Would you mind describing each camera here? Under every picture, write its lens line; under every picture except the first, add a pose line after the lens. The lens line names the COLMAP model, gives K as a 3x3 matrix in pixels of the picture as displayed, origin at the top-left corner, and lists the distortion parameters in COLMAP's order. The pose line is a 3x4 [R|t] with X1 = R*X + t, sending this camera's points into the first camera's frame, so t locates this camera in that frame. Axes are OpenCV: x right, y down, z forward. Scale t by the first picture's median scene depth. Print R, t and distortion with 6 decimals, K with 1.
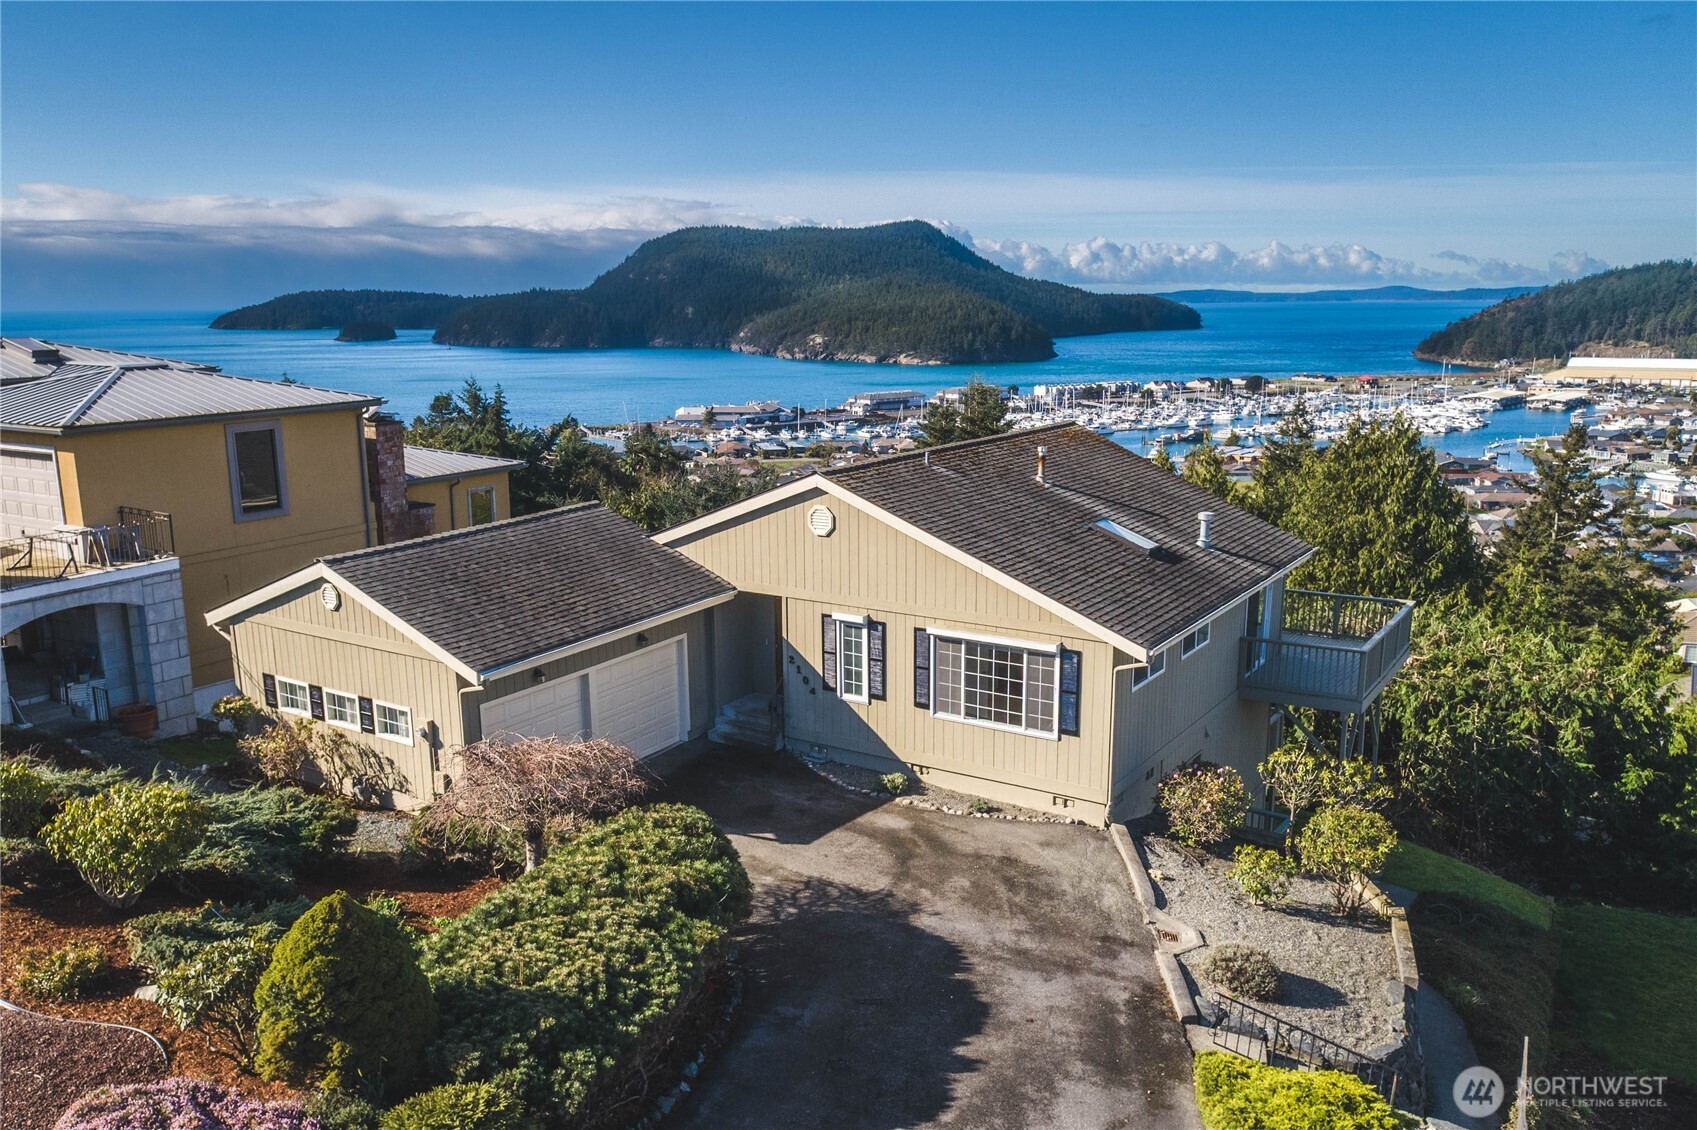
lens RADIAL K [[1359.5, 0, 818.1], [0, 1359.5, 572.9], [0, 0, 1]] dist [-0.002420, 0.006811]
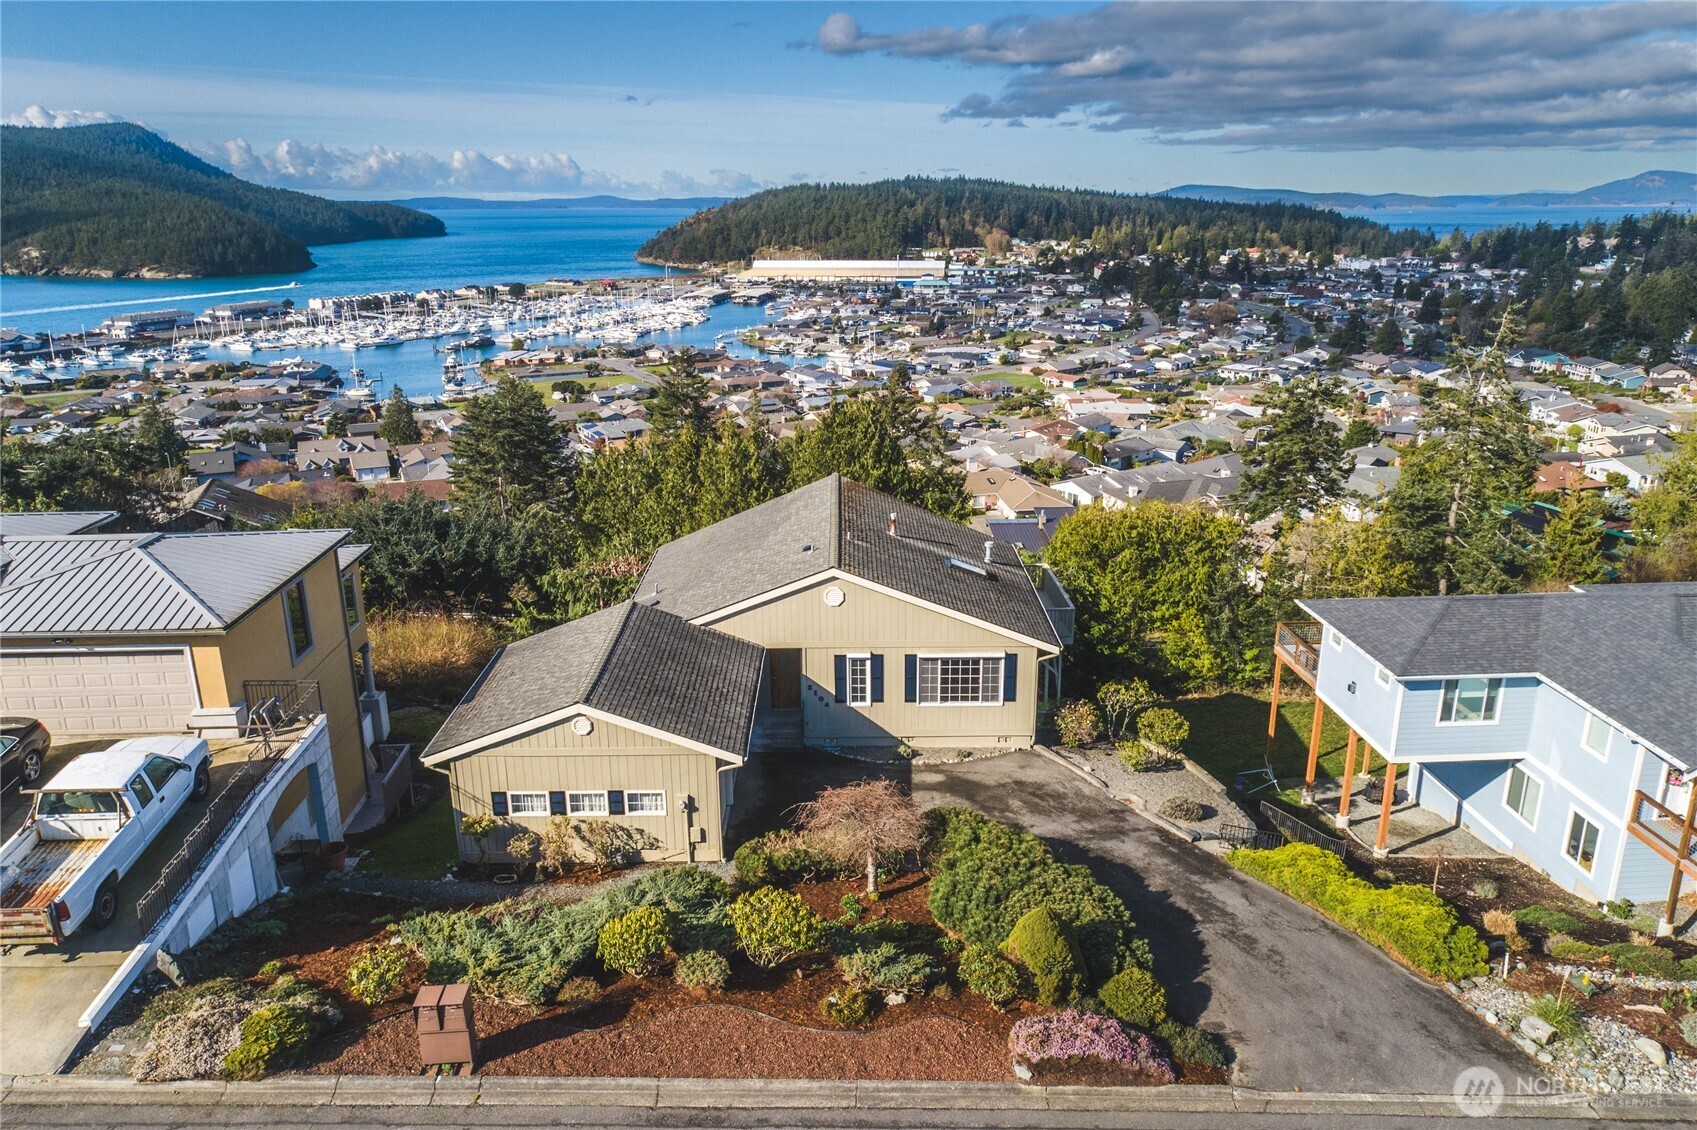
lens RADIAL K [[1216.2, 0, 849.8], [0, 1216.2, 540.6], [0, 0, 1]] dist [-0.001004, 0.008812]
pose [[0.814973, -0.155450, 0.558260, -0.063104], [0.108608, 0.987252, 0.116353, -0.022071], [-0.569230, -0.034193, 0.821467, -0.010825]]
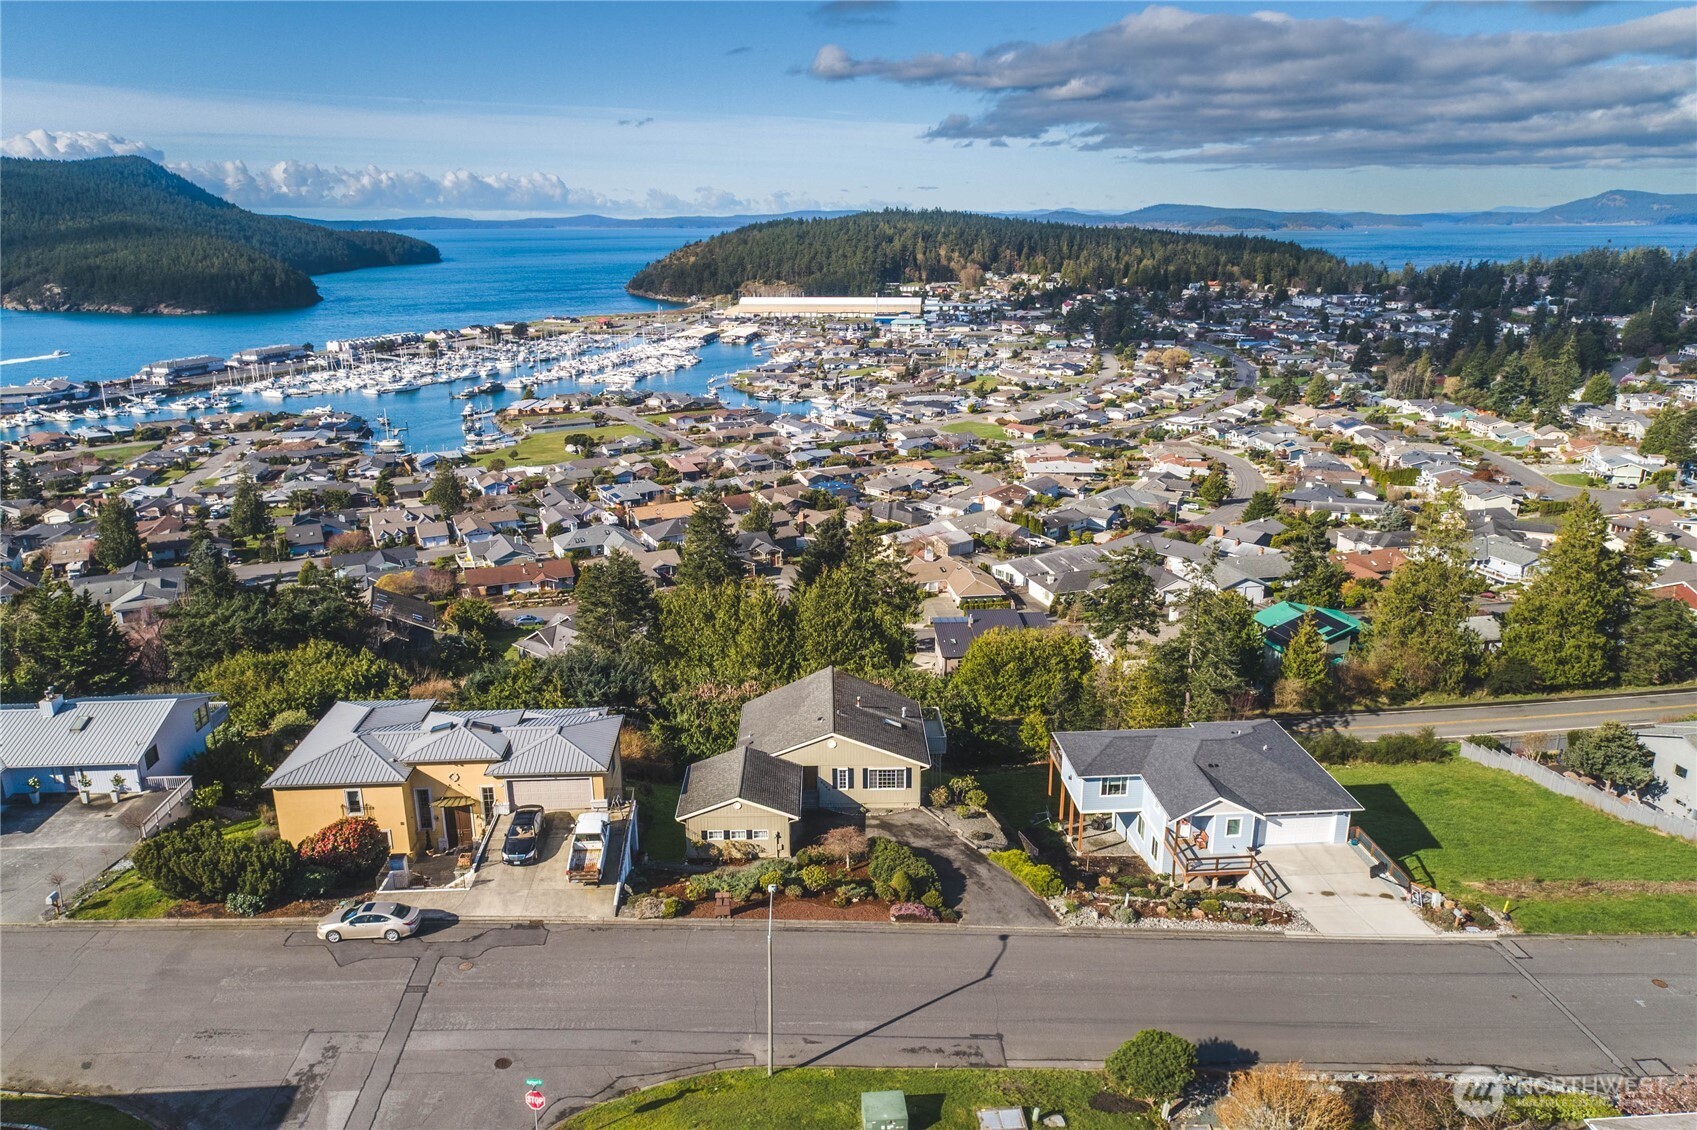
lens RADIAL K [[1314.2, 0, 833.0], [0, 1314.2, 518.0], [0, 0, 1]] dist [0.000406, 0.007481]
pose [[0.813344, -0.155764, 0.560543, -0.156927], [0.110240, 0.987300, 0.114394, -0.086979], [-0.571243, -0.031247, 0.820186, -0.154124]]
